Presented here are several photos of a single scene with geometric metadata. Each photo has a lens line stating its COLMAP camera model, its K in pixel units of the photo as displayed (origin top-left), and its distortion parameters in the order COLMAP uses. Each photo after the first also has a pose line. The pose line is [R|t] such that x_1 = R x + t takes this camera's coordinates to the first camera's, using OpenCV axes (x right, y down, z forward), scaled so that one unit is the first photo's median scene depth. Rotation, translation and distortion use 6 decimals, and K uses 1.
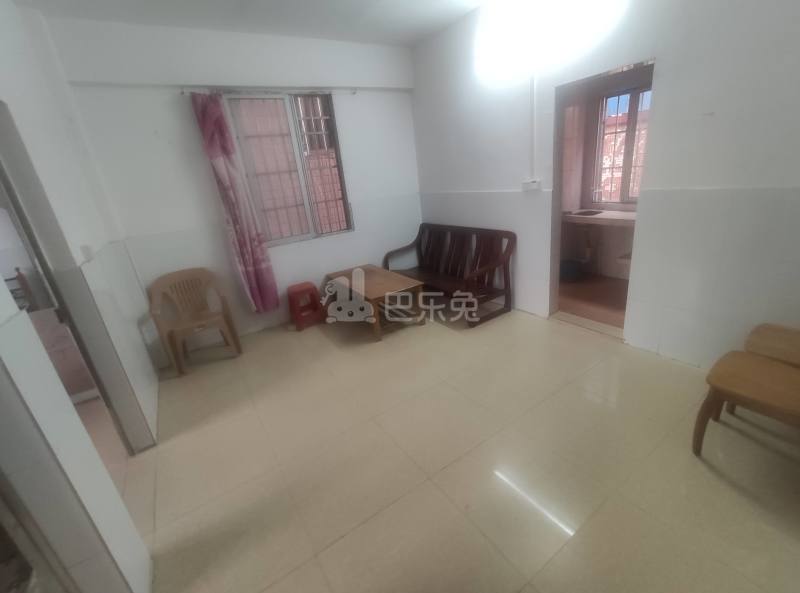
lens RADIAL K [[347.1, 0, 404.3], [0, 347.1, 292.7], [0, 0, 1]] dist [-0.034338, 0.021993]
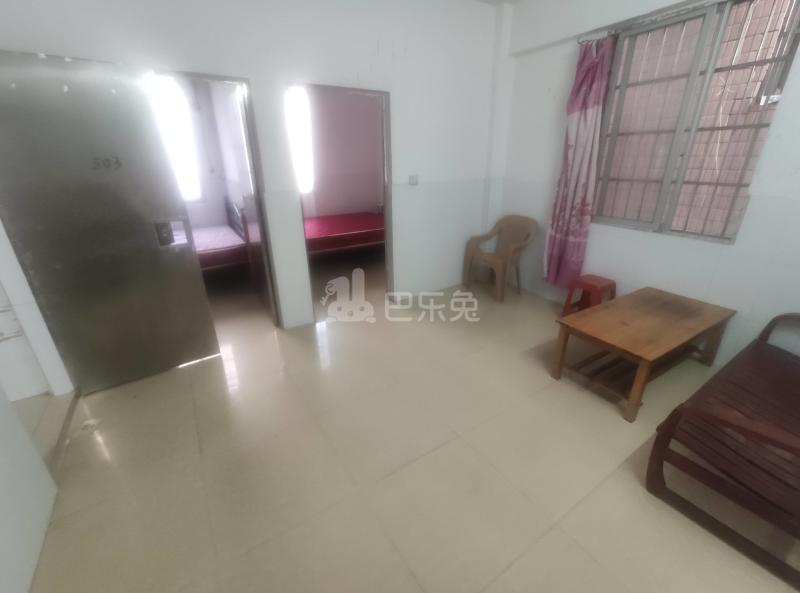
lens RADIAL K [[381.3, 0, 429.8], [0, 381.3, 292.8], [0, 0, 1]] dist [0.000868, 0.024339]
pose [[0.012411, 0.436950, -0.899400, 0.532251], [-0.341272, 0.847312, 0.406935, -0.233060], [0.939883, 0.301890, 0.159635, 0.531066]]
